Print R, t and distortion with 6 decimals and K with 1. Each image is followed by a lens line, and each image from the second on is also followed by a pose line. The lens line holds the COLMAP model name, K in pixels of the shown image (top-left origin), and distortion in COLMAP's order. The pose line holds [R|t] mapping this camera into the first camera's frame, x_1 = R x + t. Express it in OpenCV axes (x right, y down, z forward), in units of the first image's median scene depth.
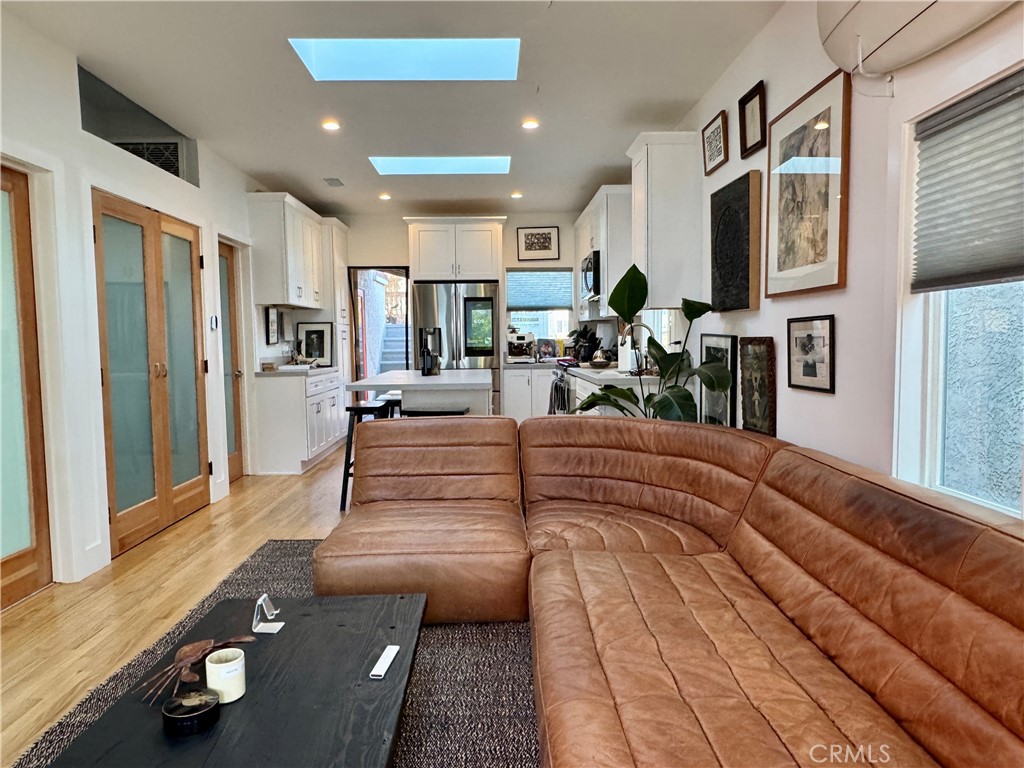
lens RADIAL K [[662.1, 0, 512.0], [0, 662.1, 384.0], [0, 0, 1]] dist [0.003490, 0.000702]
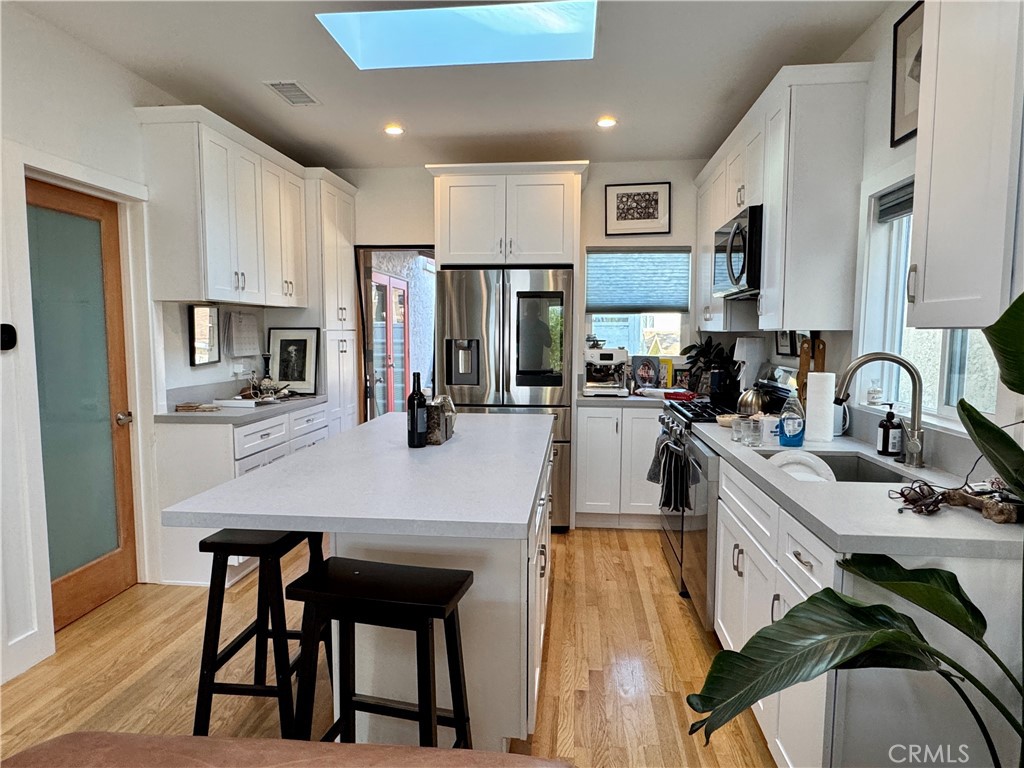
lens RADIAL K [[619.8, 0, 507.1], [0, 619.8, 387.5], [0, 0, 1]] dist [-0.006099, 0.003503]
pose [[0.990071, 0.028955, -0.137554, 0.001721], [-0.025626, 0.999336, 0.025915, -0.052814], [0.138213, -0.022133, 0.990155, 0.399858]]
